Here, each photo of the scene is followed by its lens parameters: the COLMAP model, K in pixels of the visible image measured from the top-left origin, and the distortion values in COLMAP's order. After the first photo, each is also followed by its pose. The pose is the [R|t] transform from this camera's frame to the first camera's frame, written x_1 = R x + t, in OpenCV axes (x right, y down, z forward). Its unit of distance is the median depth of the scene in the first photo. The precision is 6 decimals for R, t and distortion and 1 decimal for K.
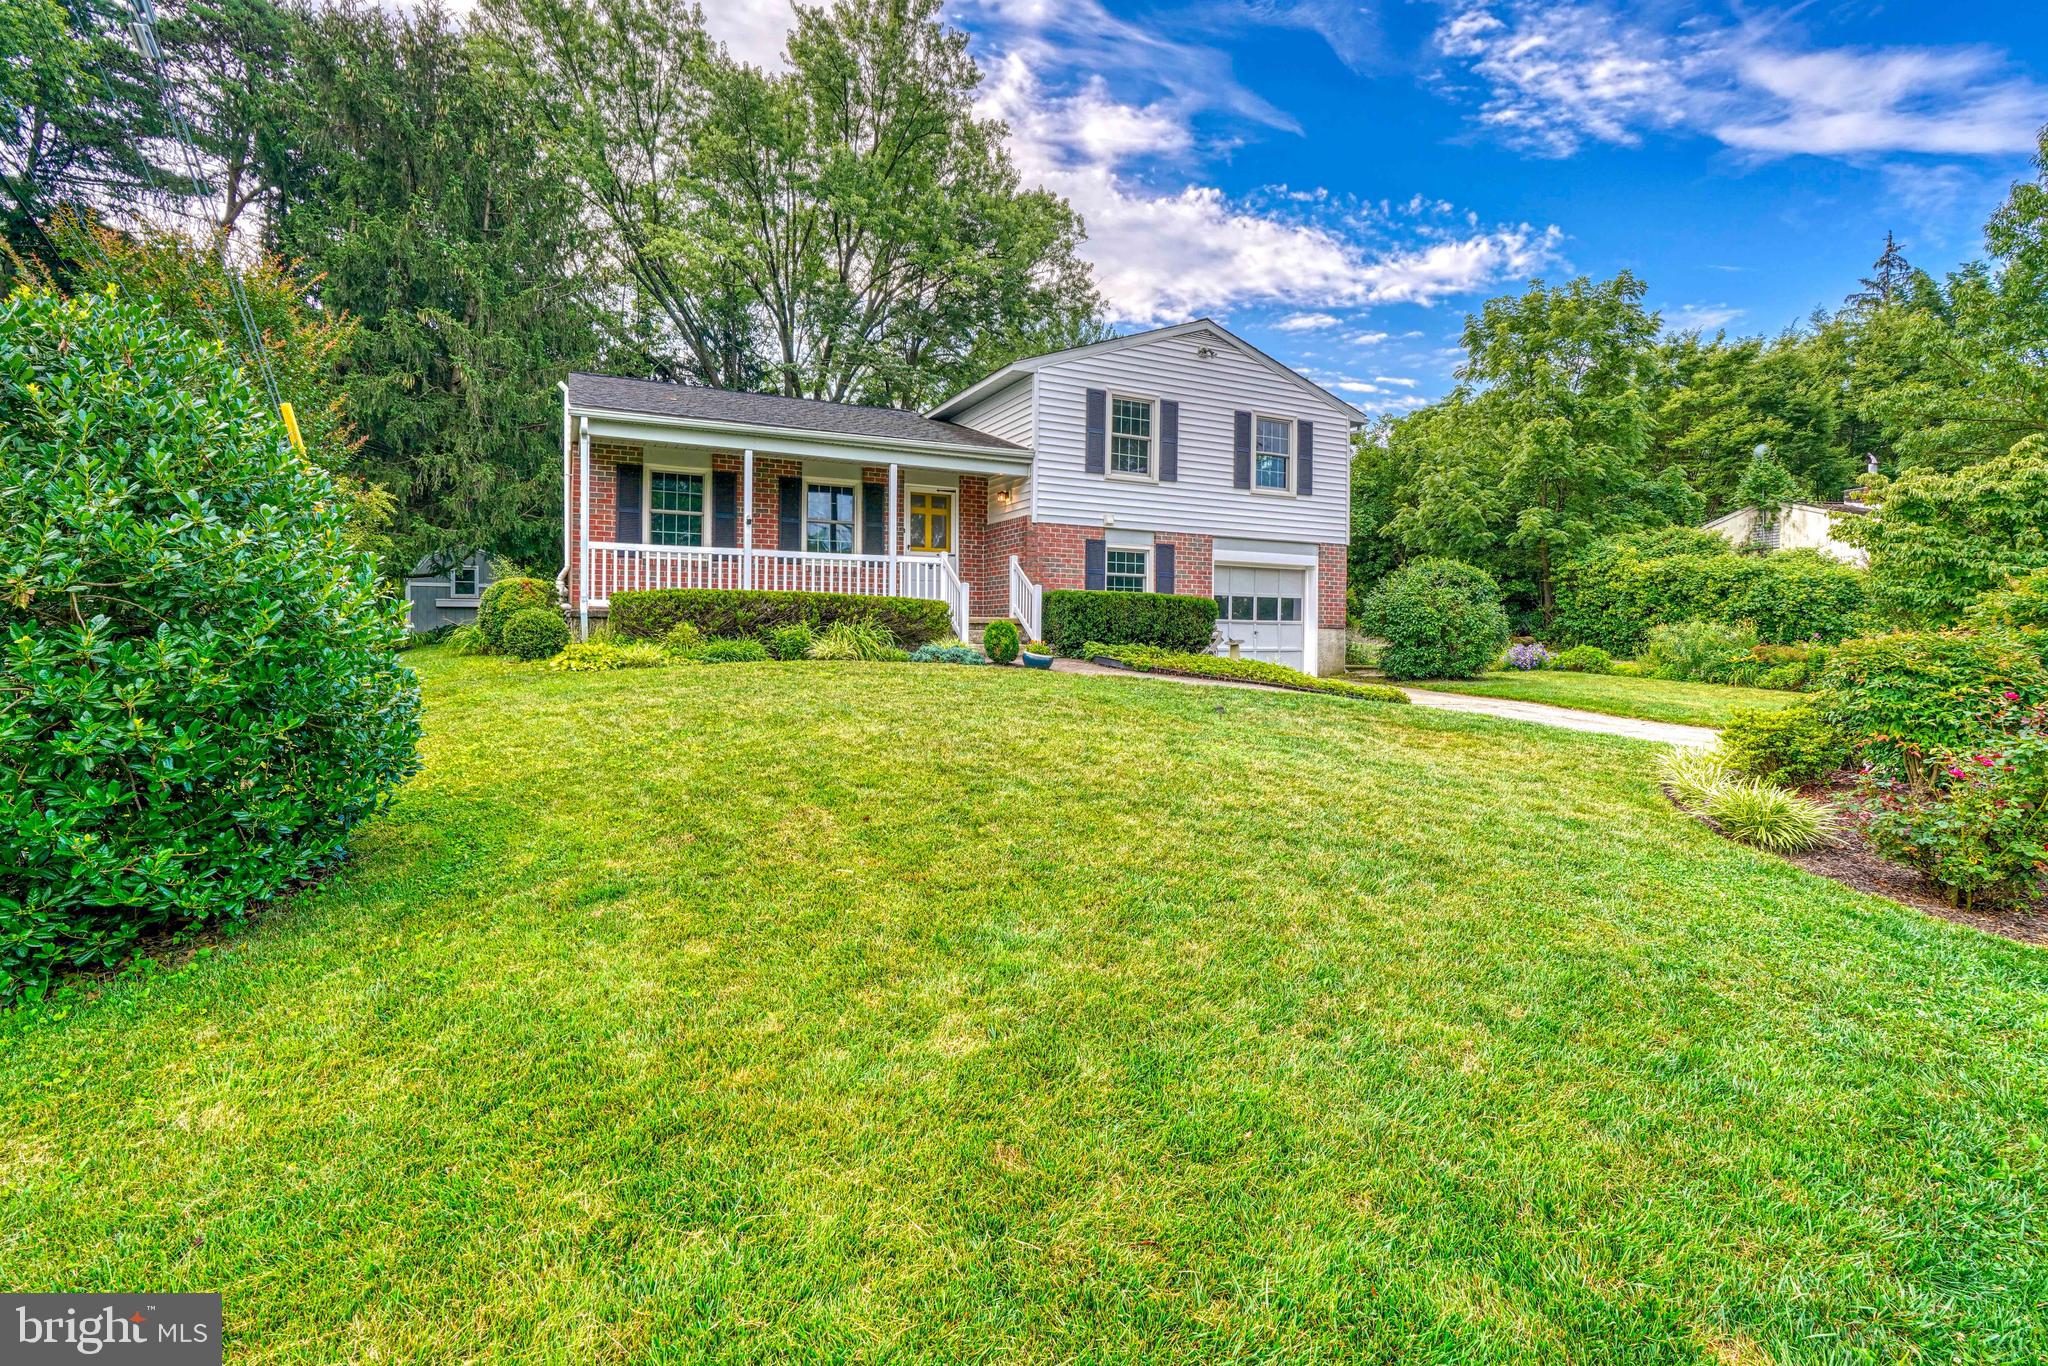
lens RADIAL K [[911.8, 0, 1024.0], [0, 911.8, 683.0], [0, 0, 1]] dist [-0.000573, -0.000050]
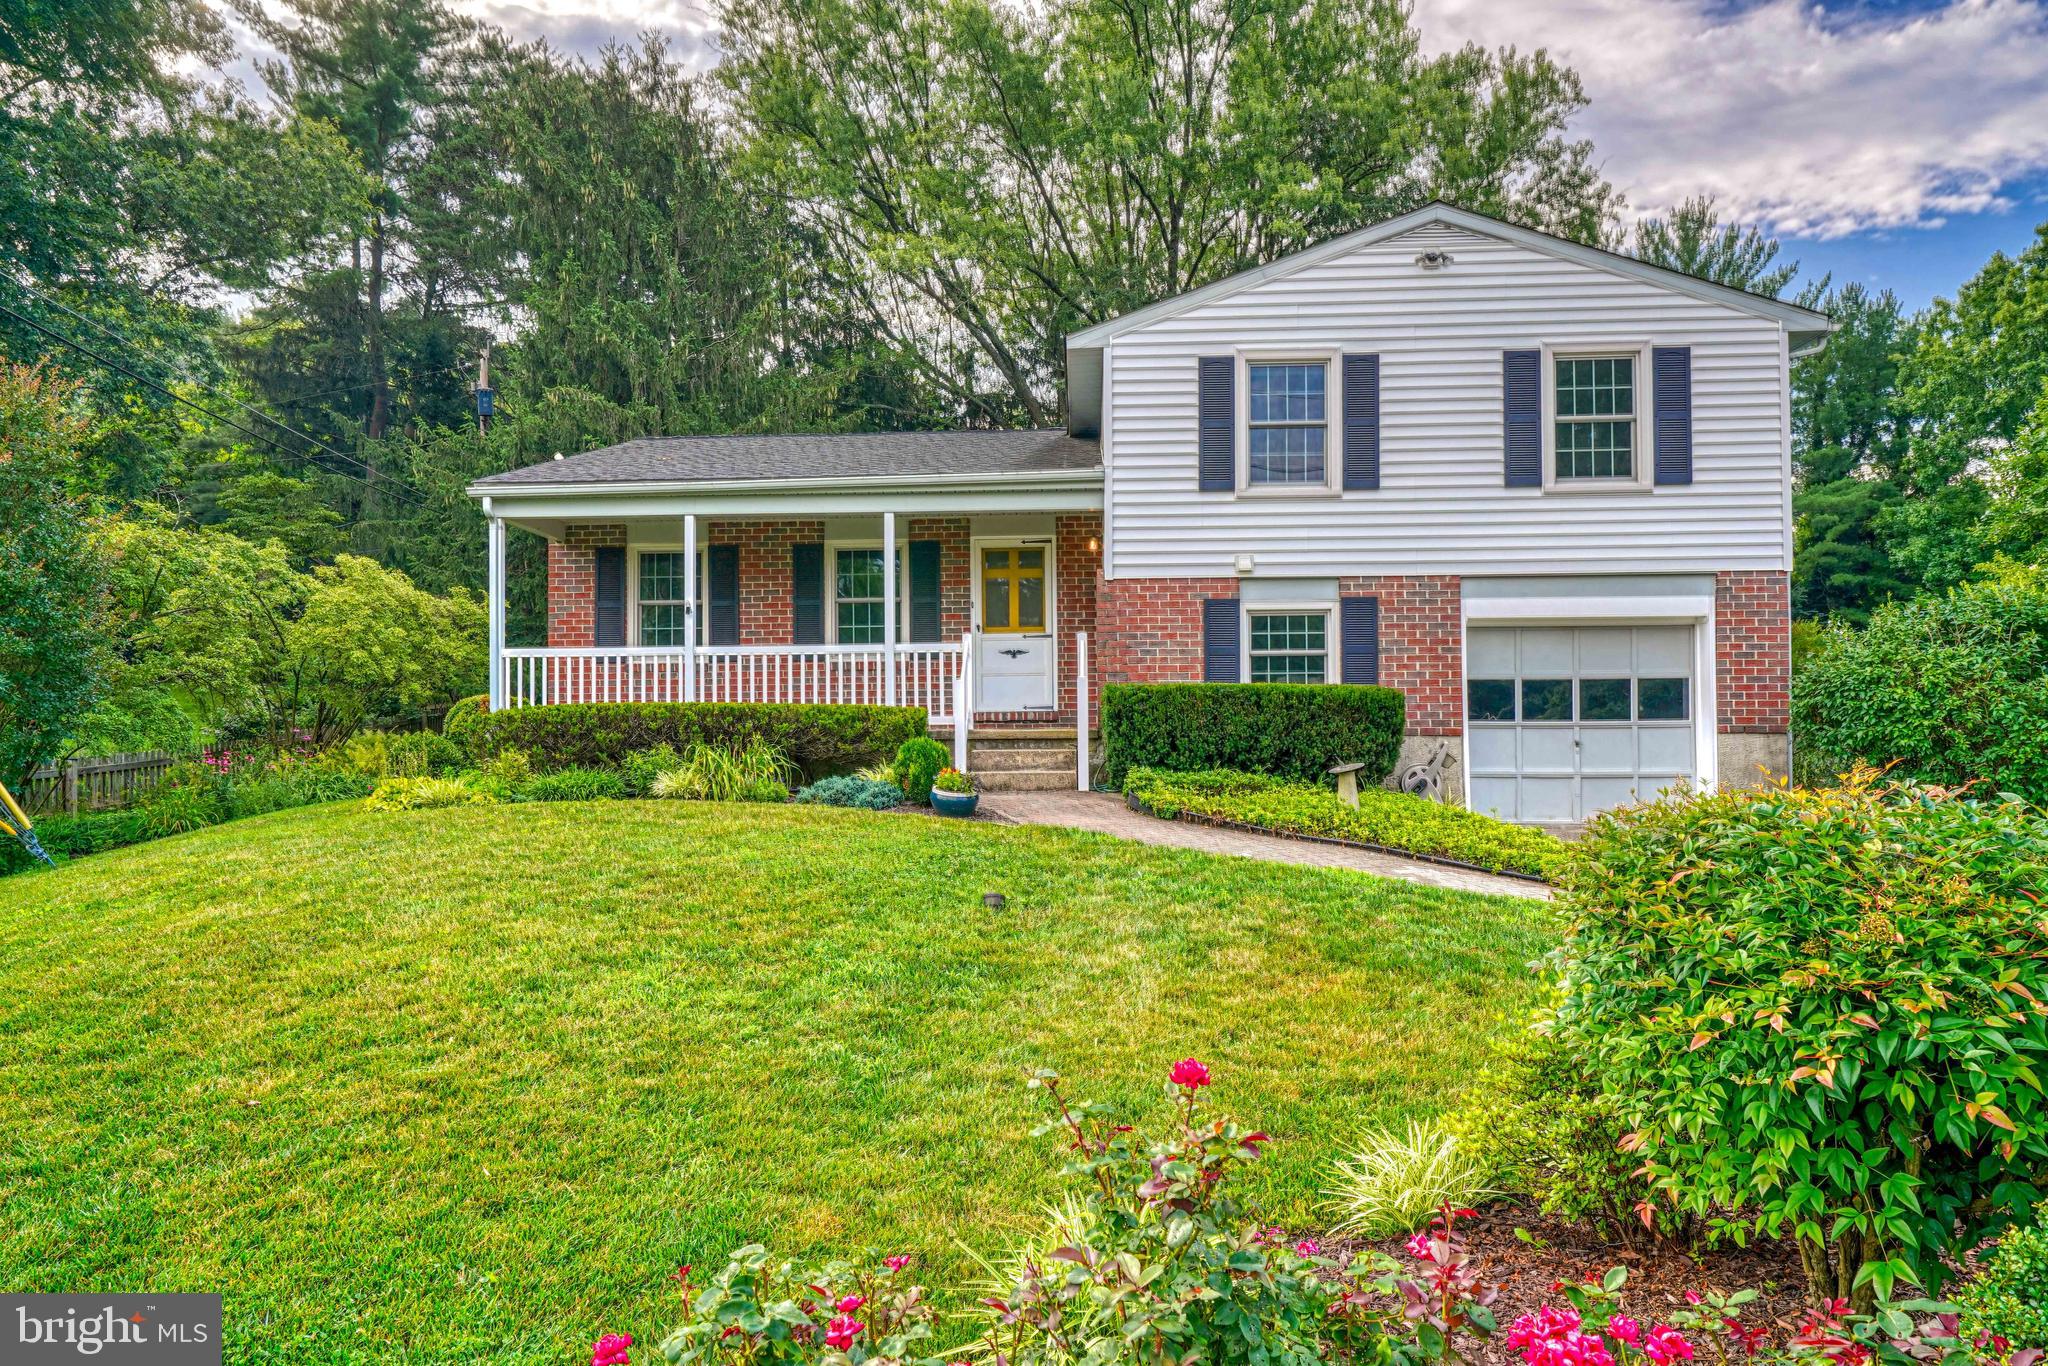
lens RADIAL K [[1233.1, 0, 1031.0], [0, 1233.1, 742.9], [0, 0, 1]] dist [0.005338, 0.001849]
pose [[0.872673, -0.014429, -0.488092, 0.360331], [-0.012028, 0.998625, -0.051026, -0.015915], [0.488157, 0.050400, 0.871299, 0.214806]]
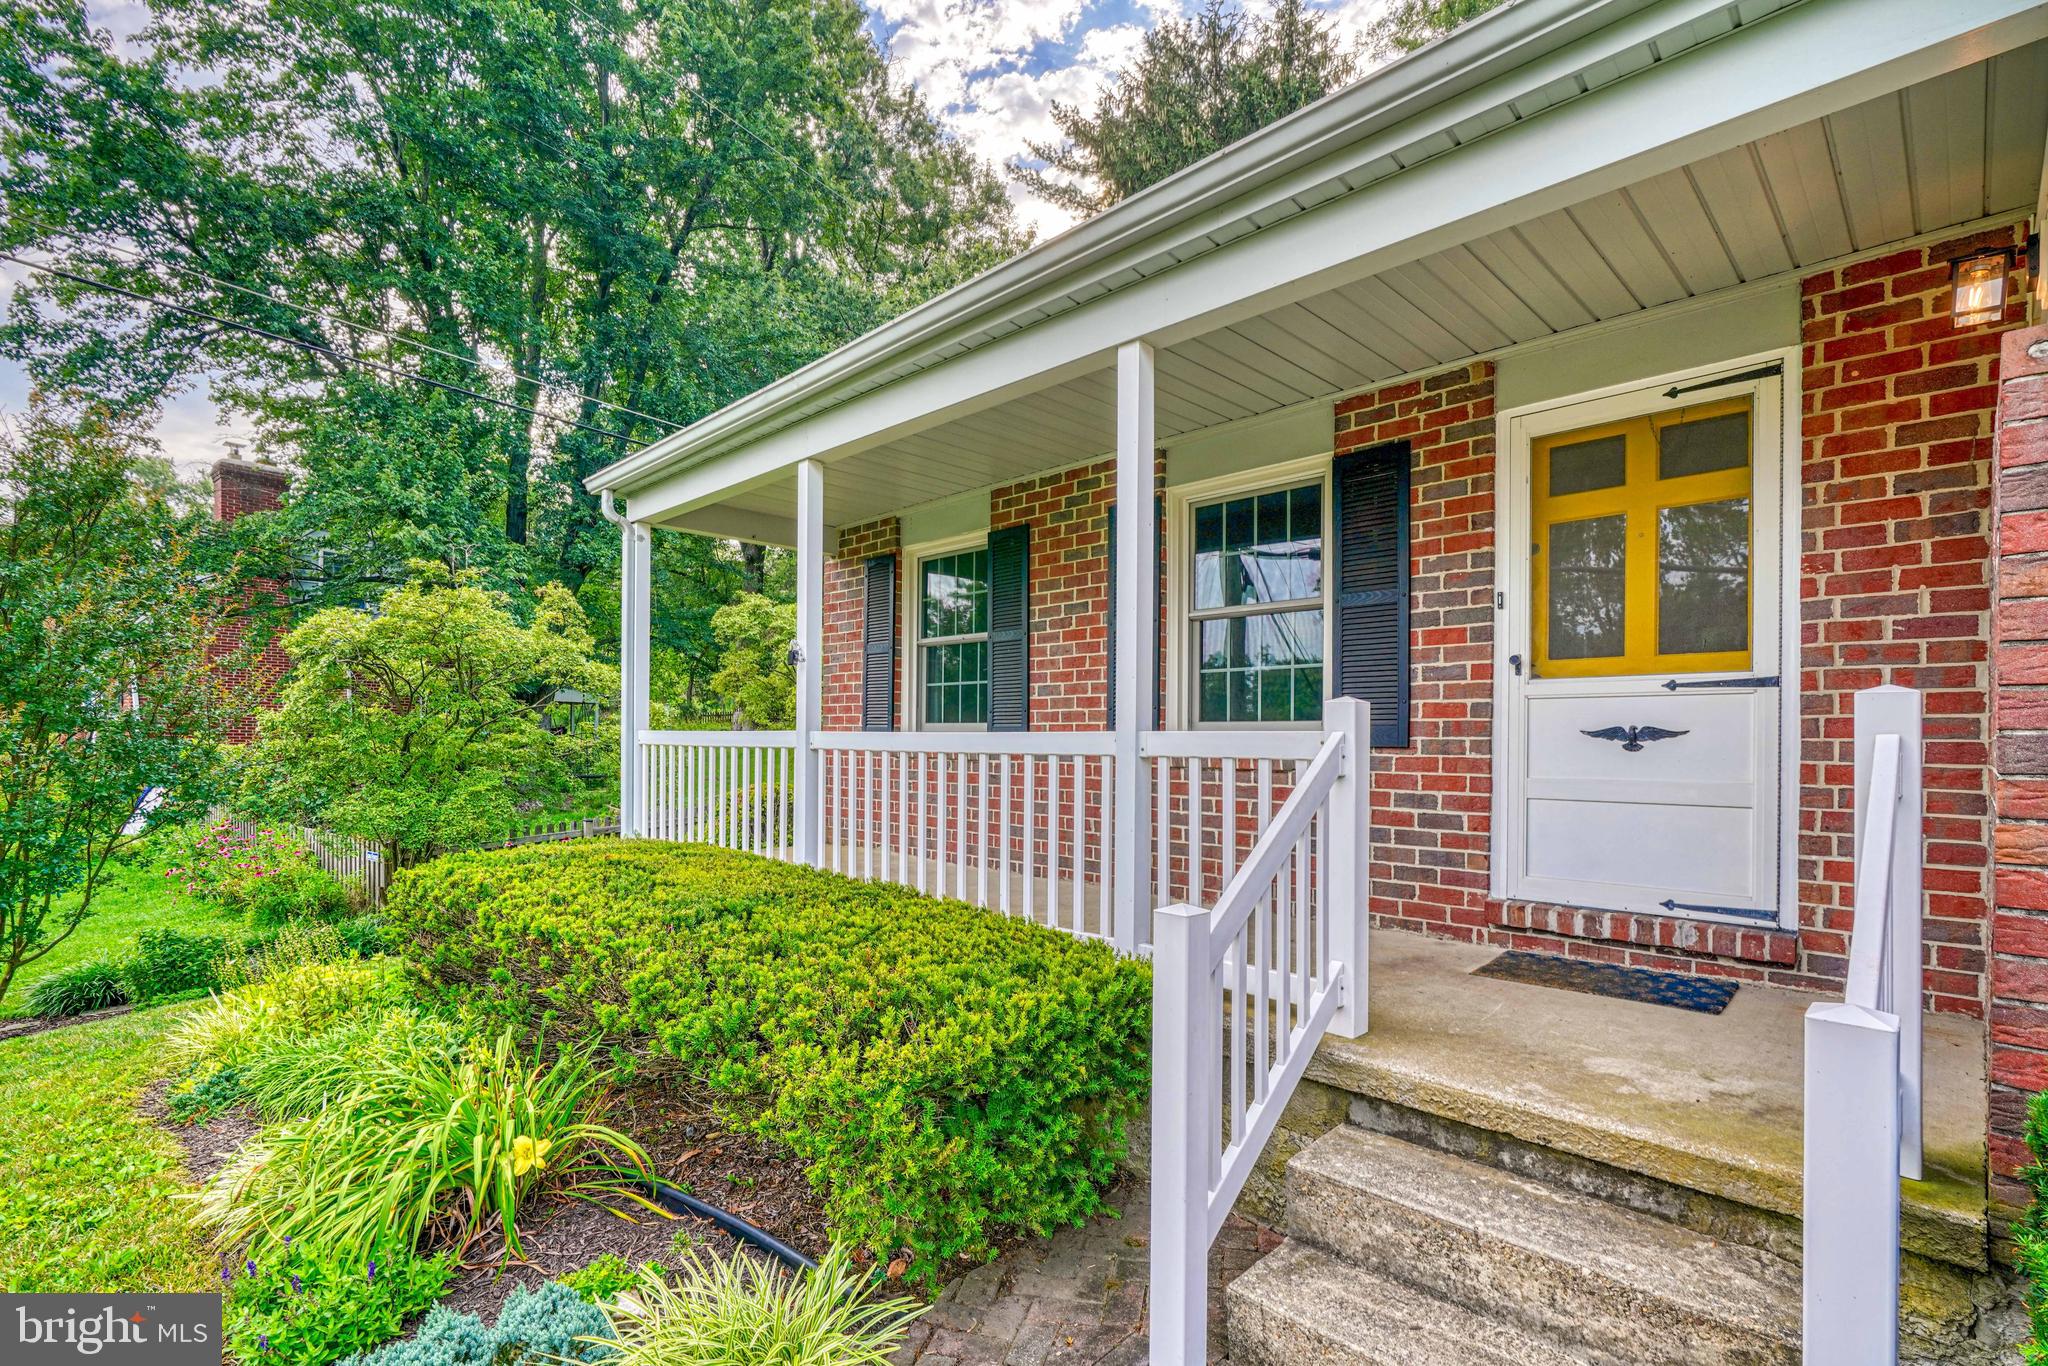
lens RADIAL K [[942.7, 0, 1015.8], [0, 942.7, 741.7], [0, 0, 1]] dist [-0.000038, -0.000003]
pose [[0.330823, -0.000915, -0.943692, 0.066703], [-0.054569, 0.998308, -0.020098, -0.116504], [0.942114, 0.058145, 0.330213, 0.795188]]
